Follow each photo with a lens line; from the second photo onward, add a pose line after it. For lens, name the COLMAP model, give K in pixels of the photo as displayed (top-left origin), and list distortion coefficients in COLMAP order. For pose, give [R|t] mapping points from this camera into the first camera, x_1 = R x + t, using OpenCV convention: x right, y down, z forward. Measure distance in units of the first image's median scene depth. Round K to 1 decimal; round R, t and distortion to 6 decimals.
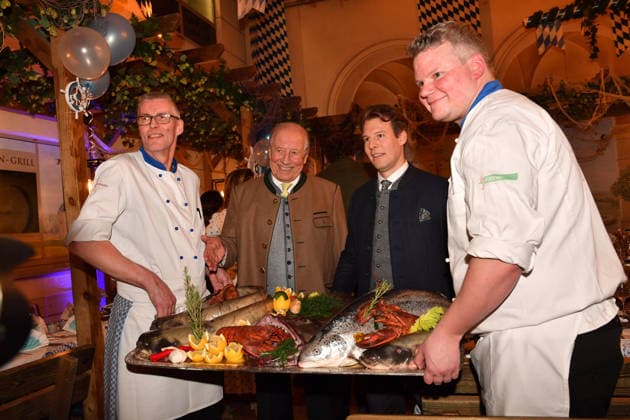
lens RADIAL K [[569.4, 0, 324.7], [0, 569.4, 210.0], [0, 0, 1]] dist [-0.001860, -0.001027]
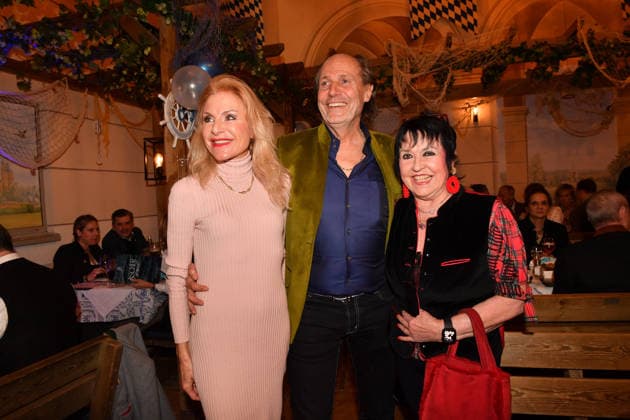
lens RADIAL K [[443.1, 0, 314.6], [0, 443.1, 210.2], [0, 0, 1]] dist [-0.050550, 0.000609]
pose [[0.999486, 0.023458, 0.021842, 0.016524], [-0.024685, 0.998028, 0.057716, 0.003202], [-0.020445, -0.058226, 0.998094, 0.324448]]
